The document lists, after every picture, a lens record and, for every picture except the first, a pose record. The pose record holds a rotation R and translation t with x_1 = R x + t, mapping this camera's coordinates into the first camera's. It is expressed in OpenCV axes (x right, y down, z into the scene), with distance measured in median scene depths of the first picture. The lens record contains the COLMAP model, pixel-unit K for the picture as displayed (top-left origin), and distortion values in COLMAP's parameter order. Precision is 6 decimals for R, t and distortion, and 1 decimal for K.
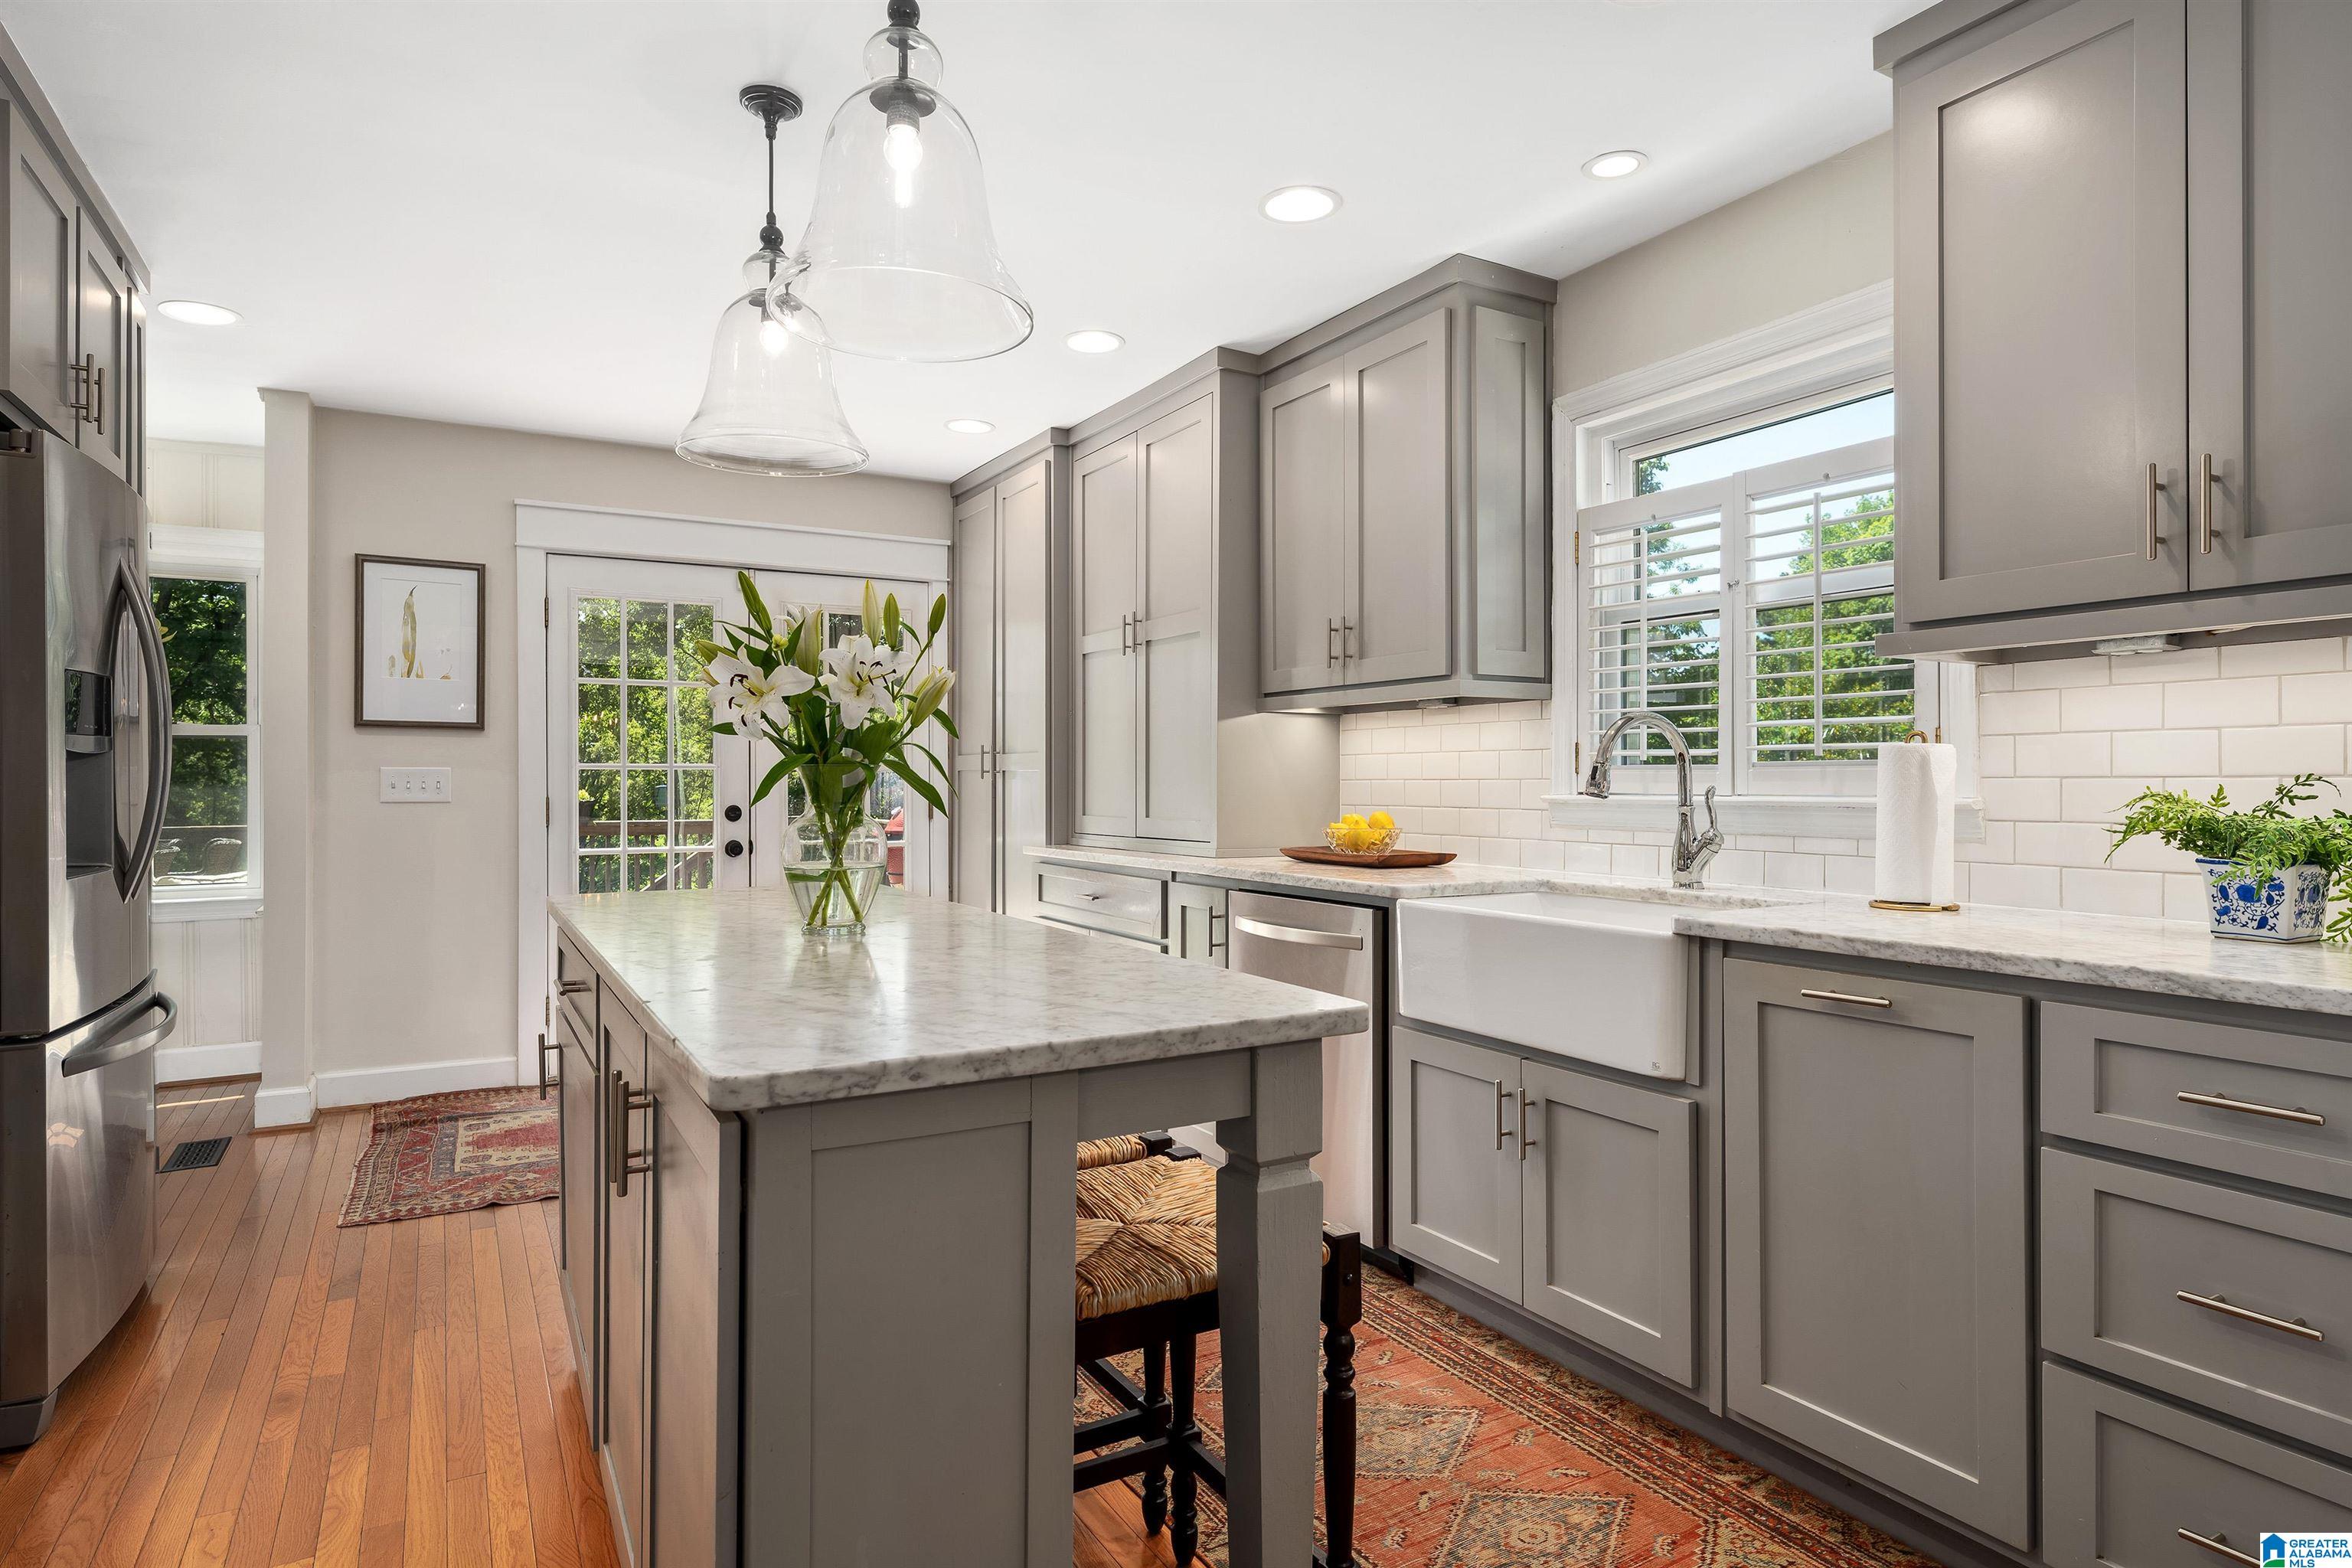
lens RADIAL K [[1310.9, 0, 1184.7], [0, 1310.9, 778.0], [0, 0, 1]] dist [0.023928, 0.001038]
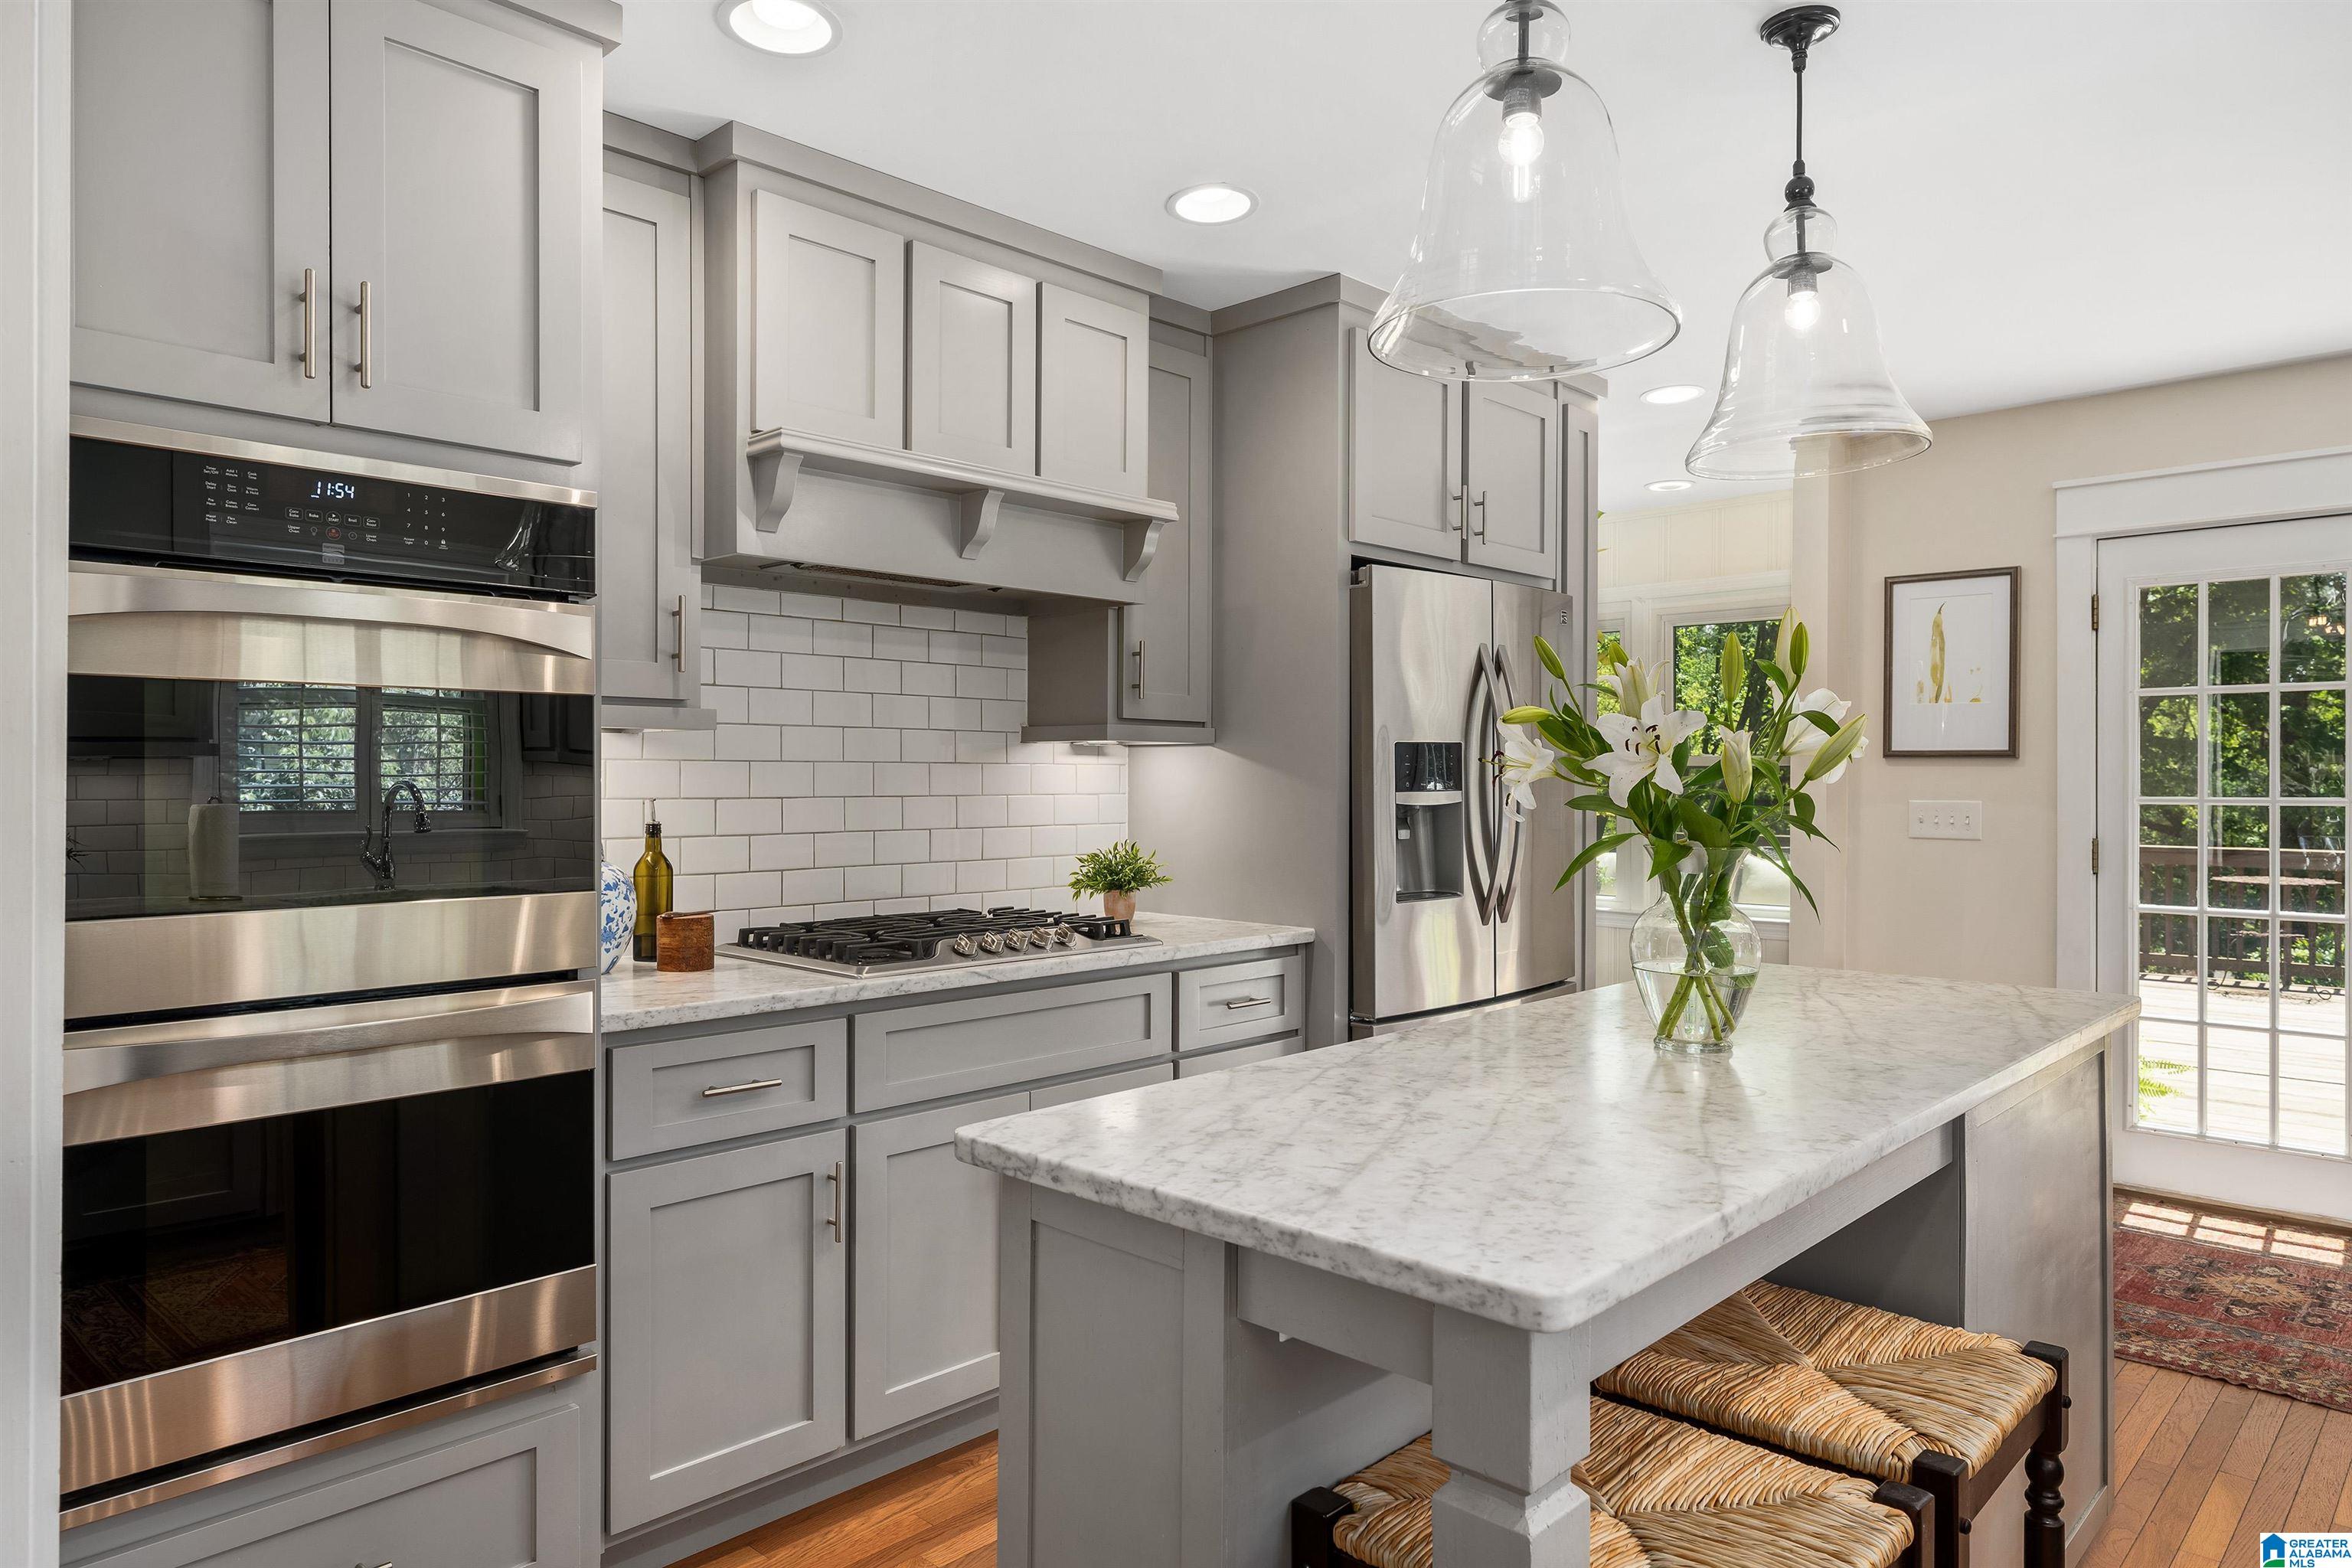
lens RADIAL K [[1468.1, 0, 1160.3], [0, 1468.1, 773.1], [0, 0, 1]] dist [0.005805, 0.002376]
pose [[0.267565, -0.000792, -0.963539, 0.363304], [-0.000787, 0.999999, -0.001041, -0.036599], [0.963540, 0.001037, 0.267564, 0.294004]]
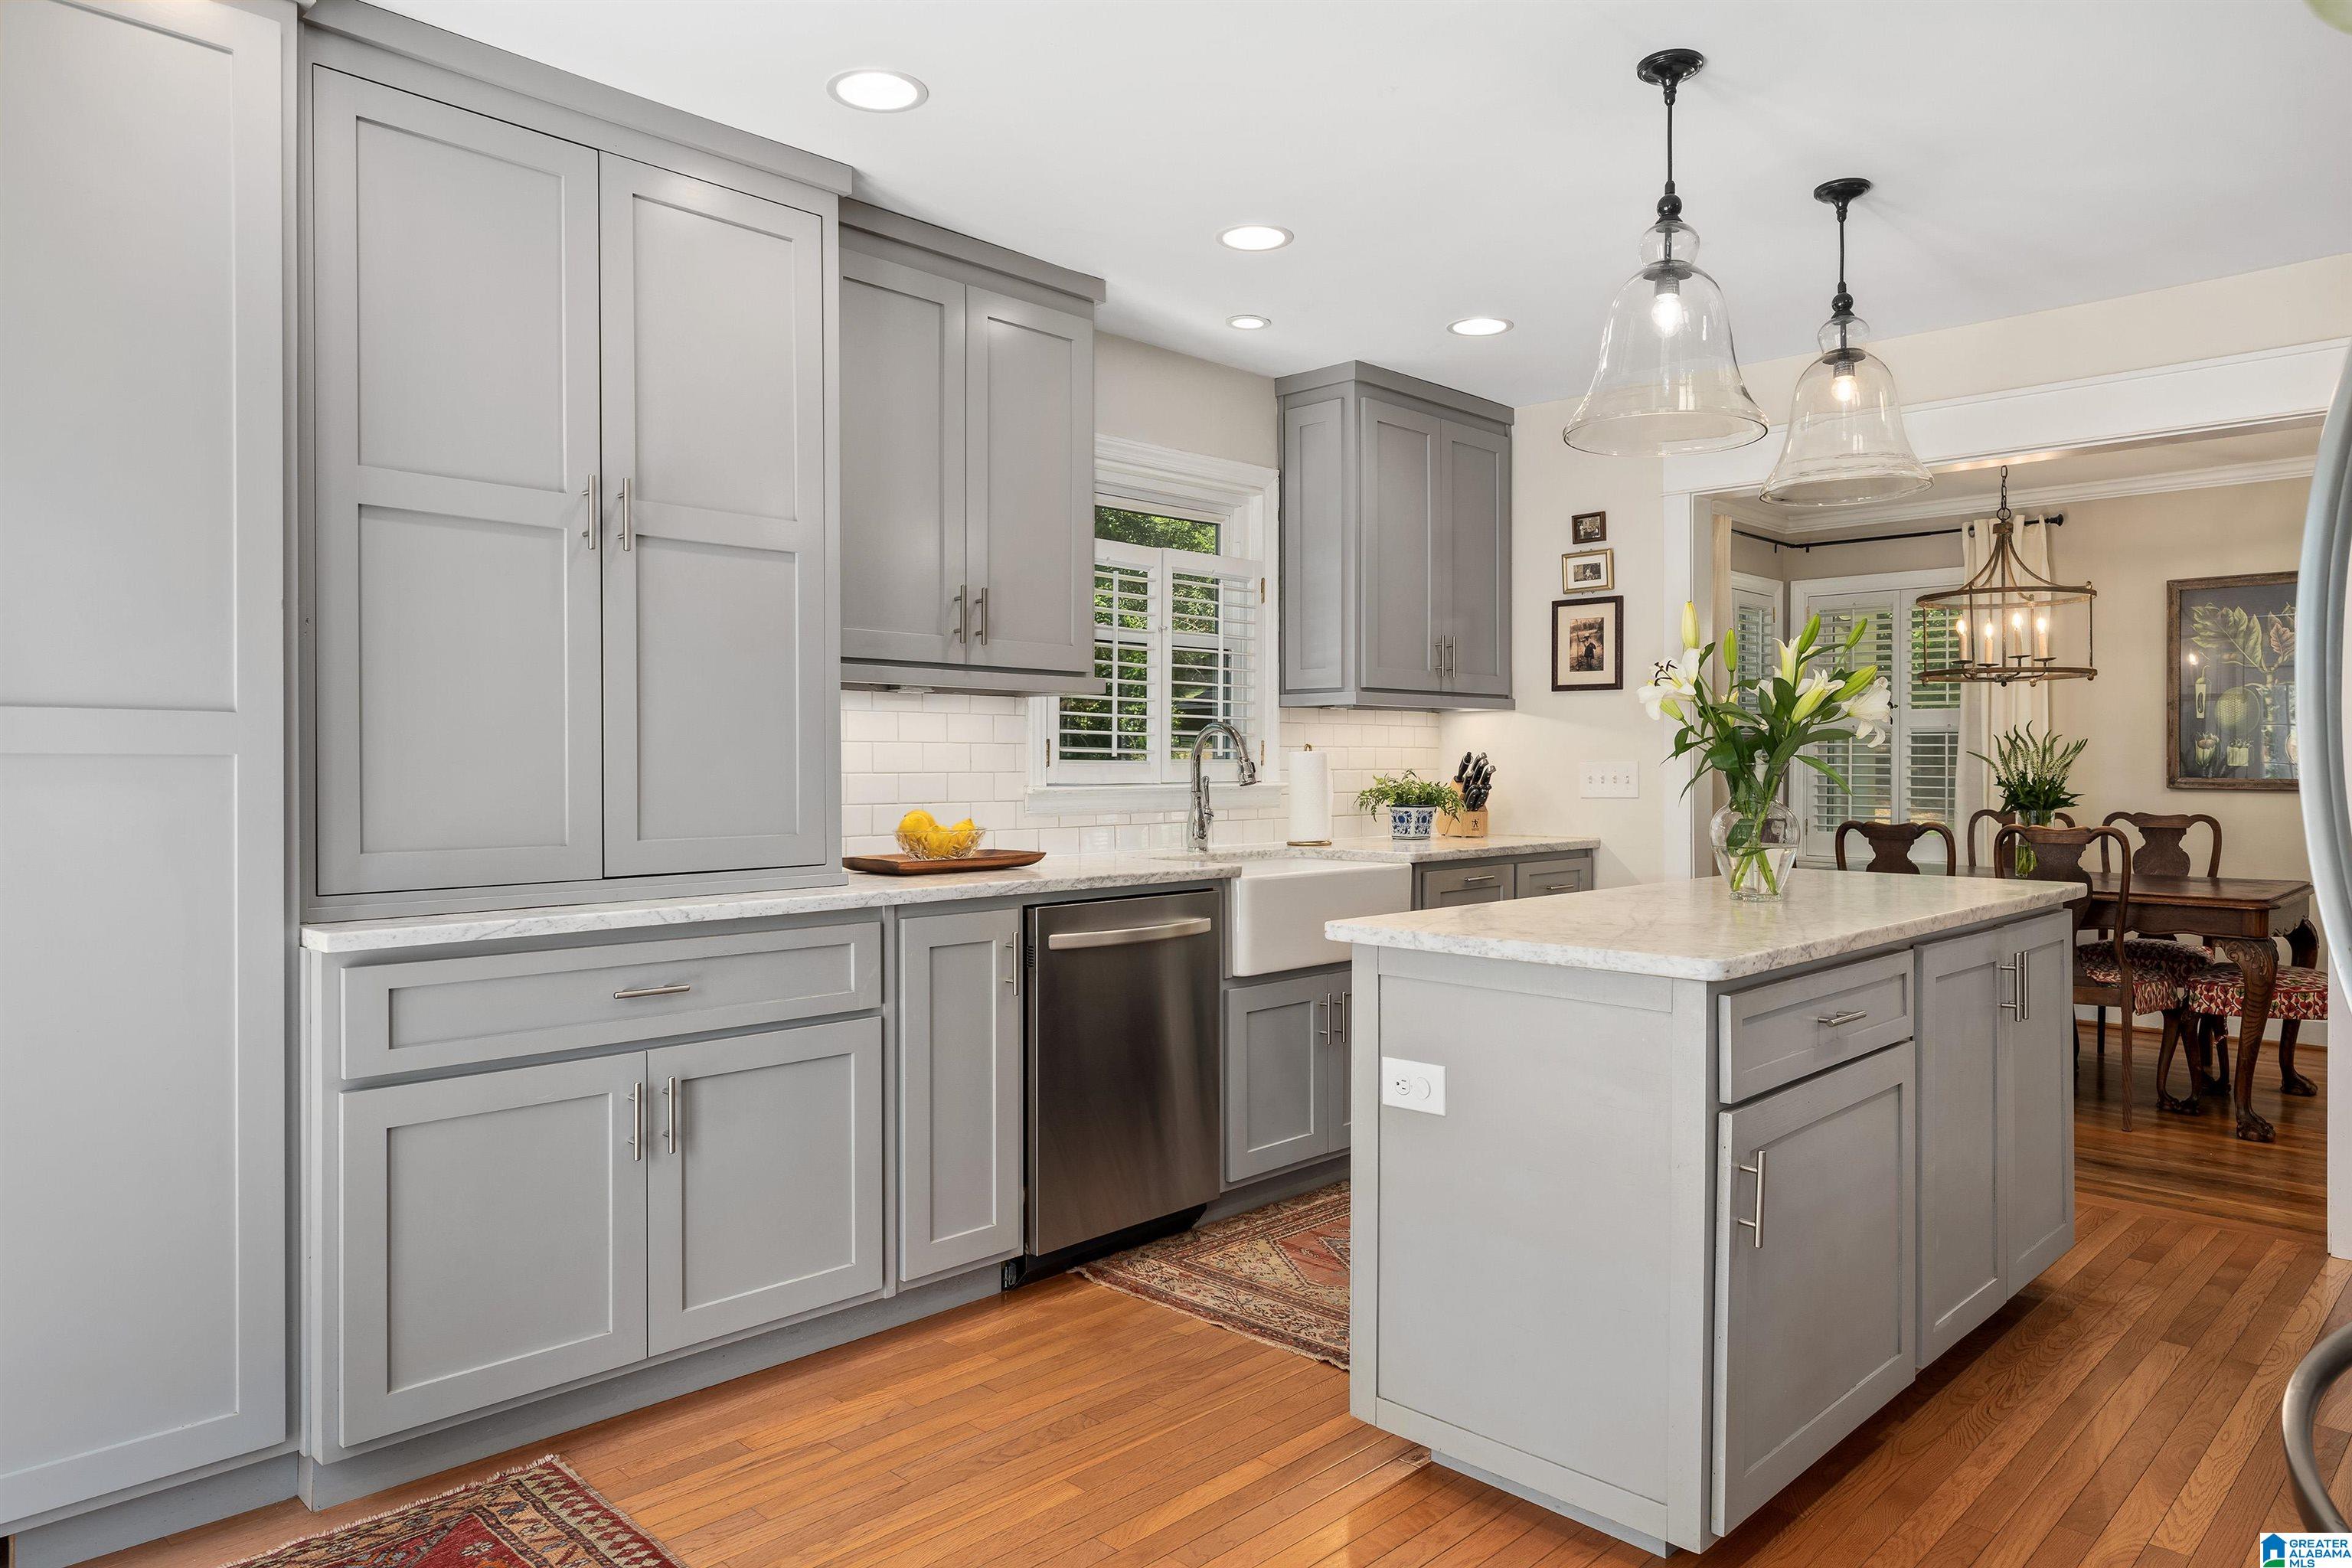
lens RADIAL K [[1468.1, 0, 1195.3], [0, 1468.1, 775.9], [0, 0, 1]] dist [0.005805, 0.002376]
pose [[-0.278412, -0.003360, 0.960456, -1.017459], [0.002193, 0.999989, 0.004134, -0.002659], [-0.960459, 0.003258, -0.278402, 1.337955]]
